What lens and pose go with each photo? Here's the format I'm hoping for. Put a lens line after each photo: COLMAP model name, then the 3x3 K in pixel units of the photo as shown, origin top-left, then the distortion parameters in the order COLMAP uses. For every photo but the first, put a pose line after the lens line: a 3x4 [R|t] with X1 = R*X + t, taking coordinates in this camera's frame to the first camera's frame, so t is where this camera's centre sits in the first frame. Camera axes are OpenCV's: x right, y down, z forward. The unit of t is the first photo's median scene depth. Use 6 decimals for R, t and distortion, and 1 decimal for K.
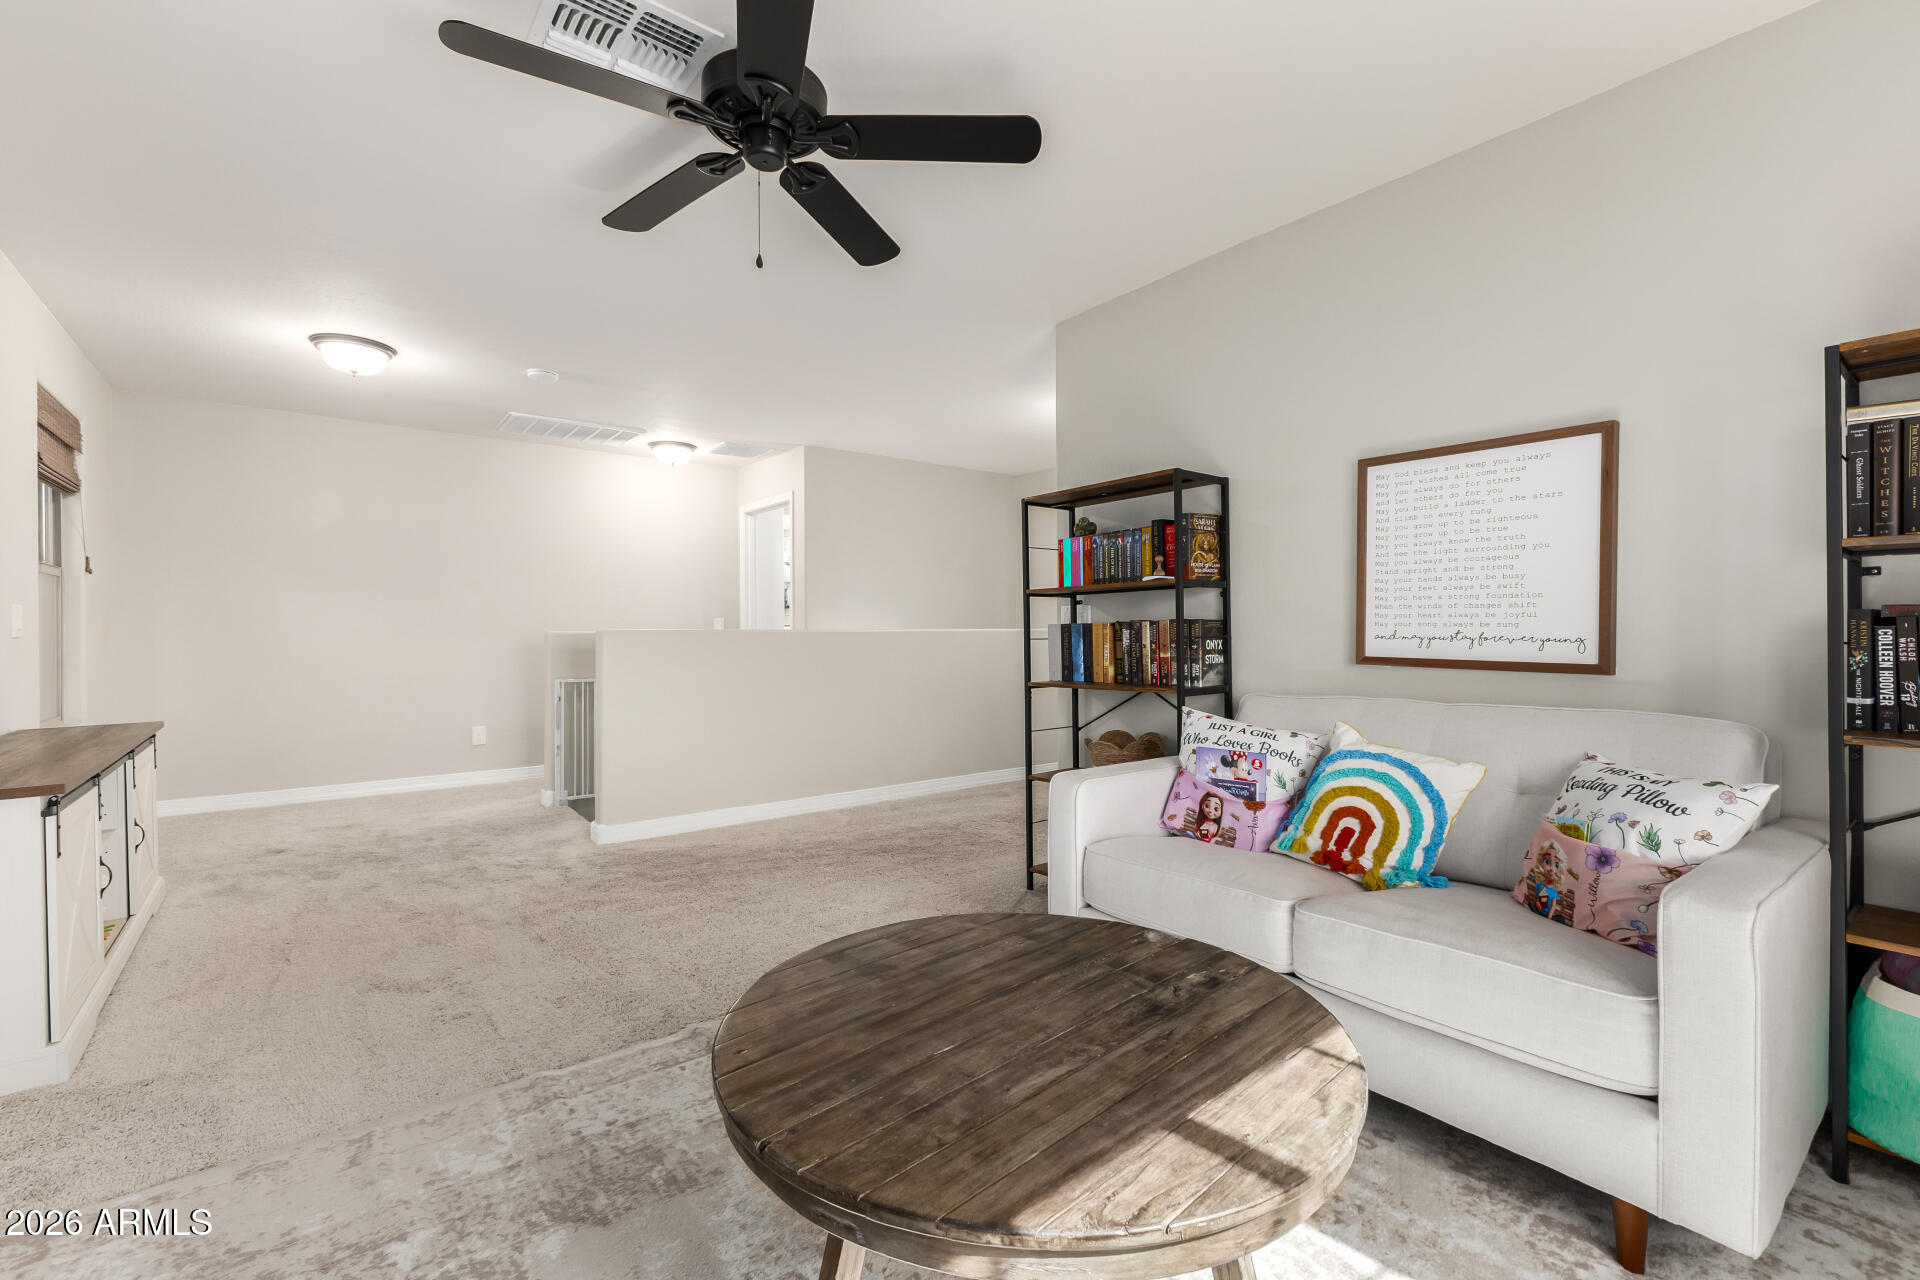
lens RADIAL K [[789.8, 0, 951.3], [0, 789.8, 641.7], [0, 0, 1]] dist [0.004106, 0.000356]
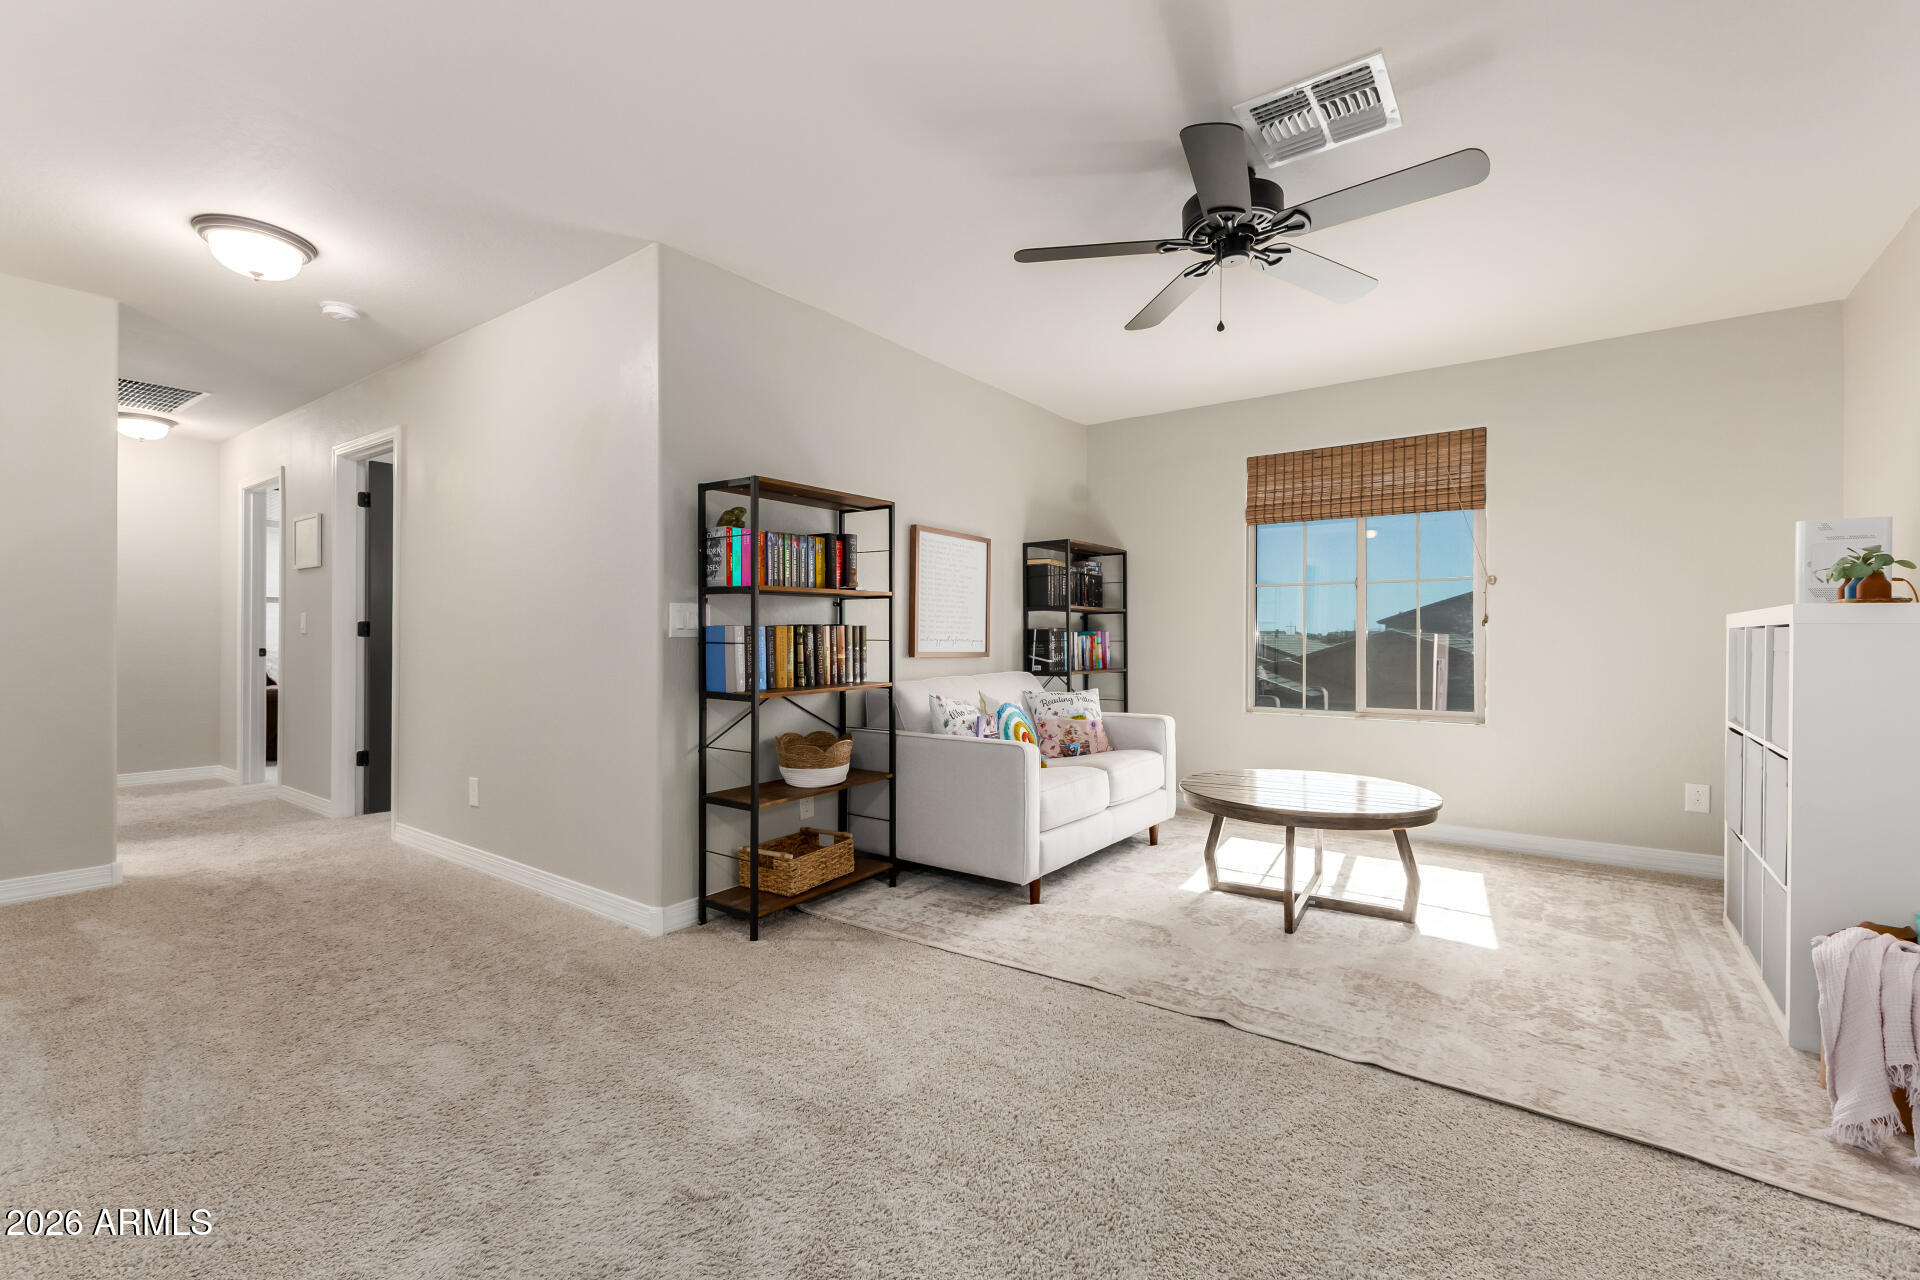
lens RADIAL K [[828.6, 0, 948.0], [0, 828.6, 637.1], [0, 0, 1]] dist [0.001778, -0.000110]
pose [[-0.248281, 0.005463, 0.968673, -0.874232], [0.010184, 0.999944, -0.003029, -0.004563], [-0.968635, 0.009113, -0.248323, 1.099475]]
